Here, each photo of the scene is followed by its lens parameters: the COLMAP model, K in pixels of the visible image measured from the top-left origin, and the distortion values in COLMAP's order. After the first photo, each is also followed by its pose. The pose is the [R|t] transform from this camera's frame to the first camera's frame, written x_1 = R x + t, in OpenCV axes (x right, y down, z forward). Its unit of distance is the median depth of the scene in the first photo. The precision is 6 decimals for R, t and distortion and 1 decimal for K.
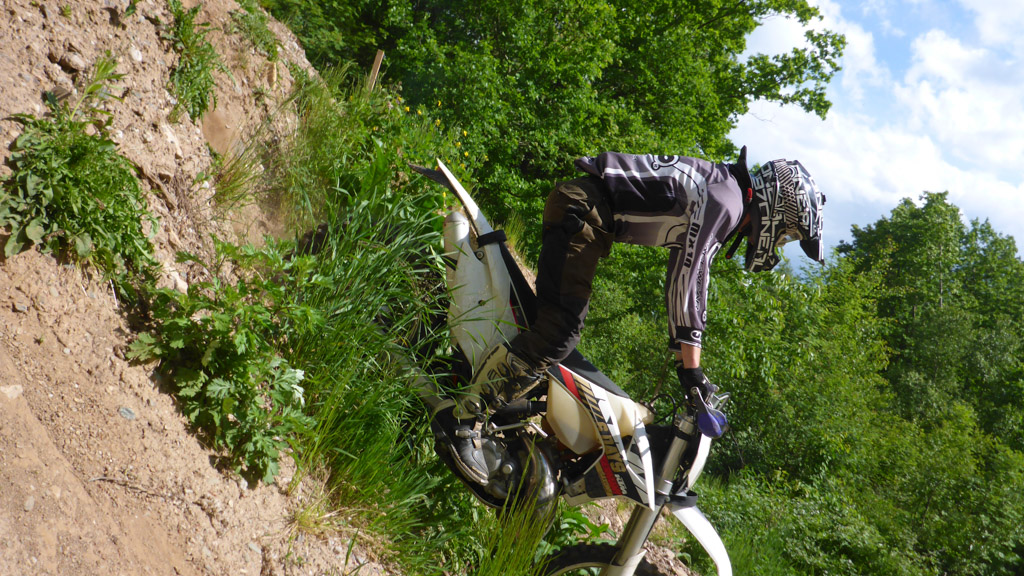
lens RADIAL K [[867.3, 0, 512.0], [0, 867.3, 288.0], [0, 0, 1]] dist [-0.034278, 0.000698]
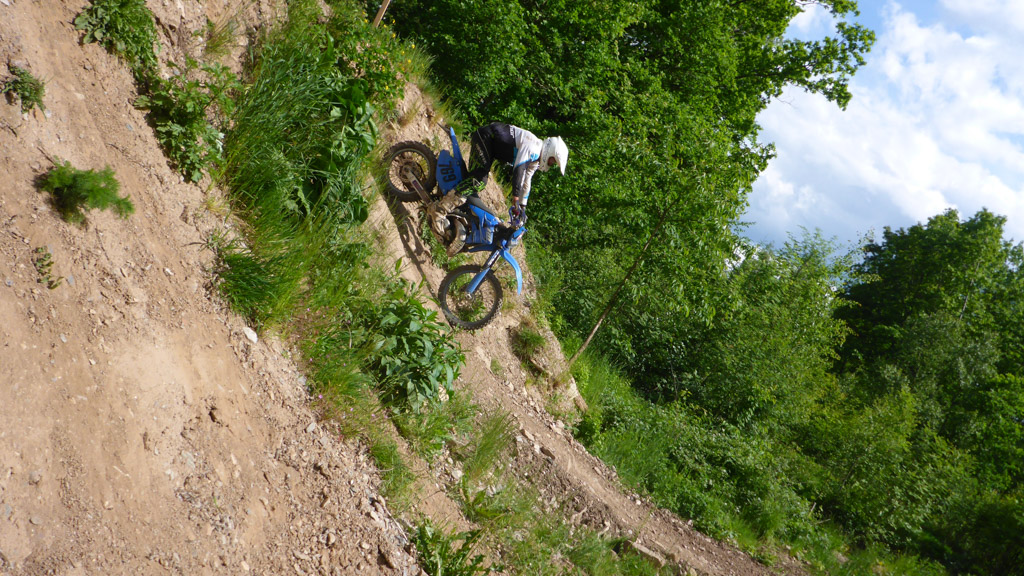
lens RADIAL K [[869.3, 0, 512.0], [0, 869.3, 288.0], [0, 0, 1]] dist [-0.018586, -0.001383]
pose [[0.985986, 0.162385, -0.038251, 0.064814], [-0.159954, 0.985311, 0.059812, 0.026699], [0.047401, -0.052855, 0.997477, -0.113792]]
